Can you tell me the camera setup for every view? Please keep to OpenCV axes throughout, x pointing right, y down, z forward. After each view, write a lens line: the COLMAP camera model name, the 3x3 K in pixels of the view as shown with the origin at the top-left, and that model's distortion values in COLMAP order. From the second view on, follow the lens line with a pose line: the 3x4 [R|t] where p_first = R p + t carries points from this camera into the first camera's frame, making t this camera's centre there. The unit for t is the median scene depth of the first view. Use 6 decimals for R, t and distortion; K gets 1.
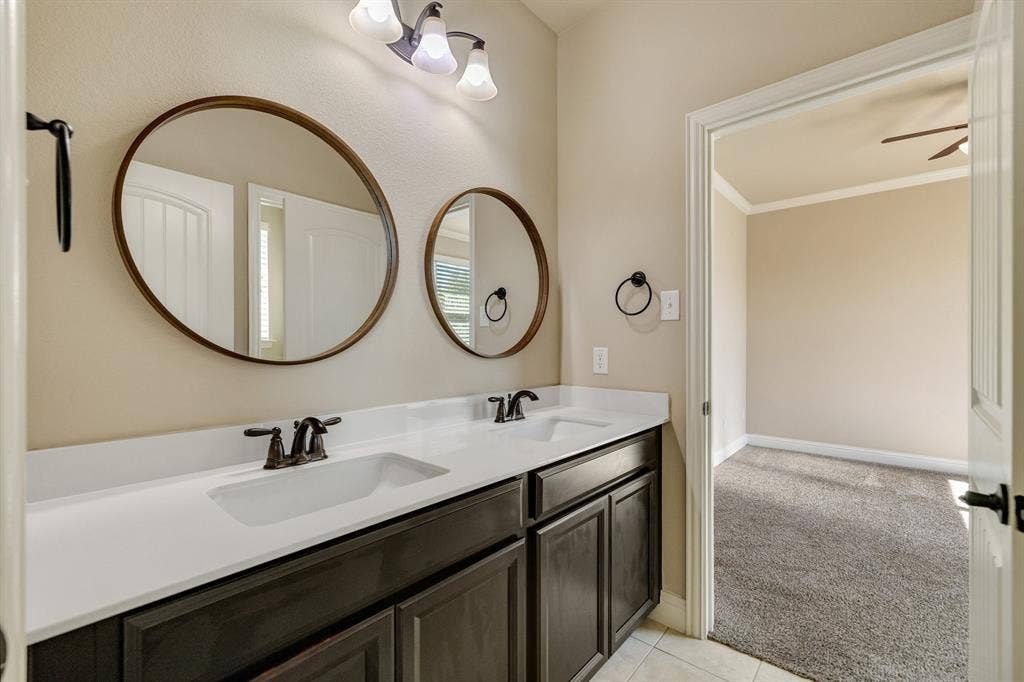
lens RADIAL K [[433.5, 0, 510.6], [0, 433.5, 334.1], [0, 0, 1]] dist [0.003693, 0.000590]
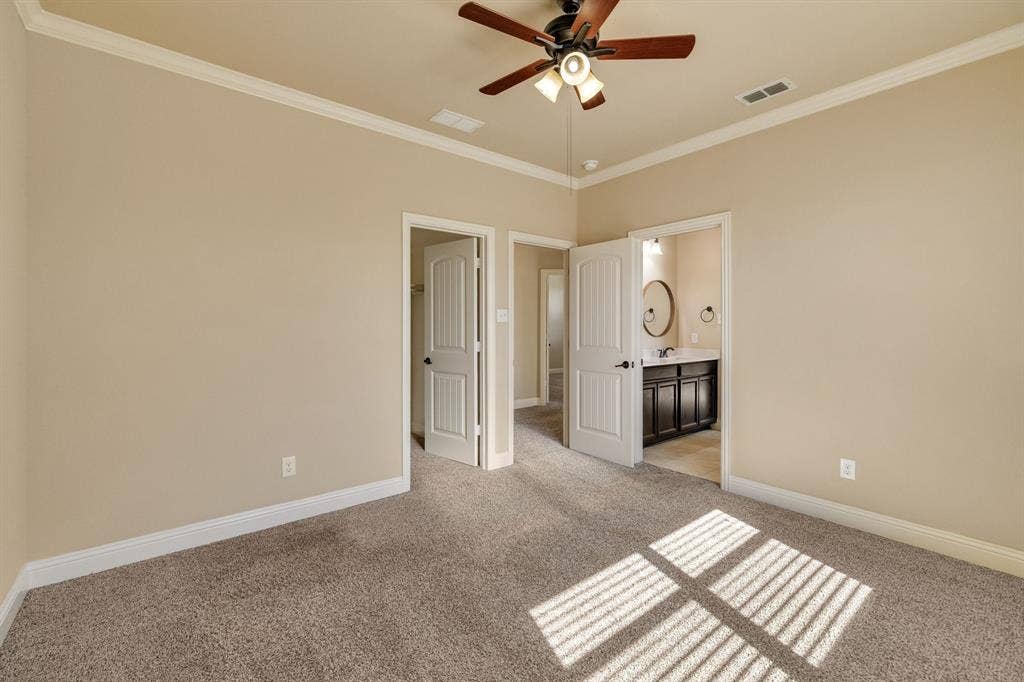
lens RADIAL K [[435.1, 0, 514.1], [0, 435.1, 328.7], [0, 0, 1]] dist [-0.001121, -0.000211]
pose [[0.985578, 0.000362, -0.169223, -0.493569], [0.004617, 0.999568, 0.029033, -0.090251], [0.169161, -0.029396, 0.985150, -2.069870]]
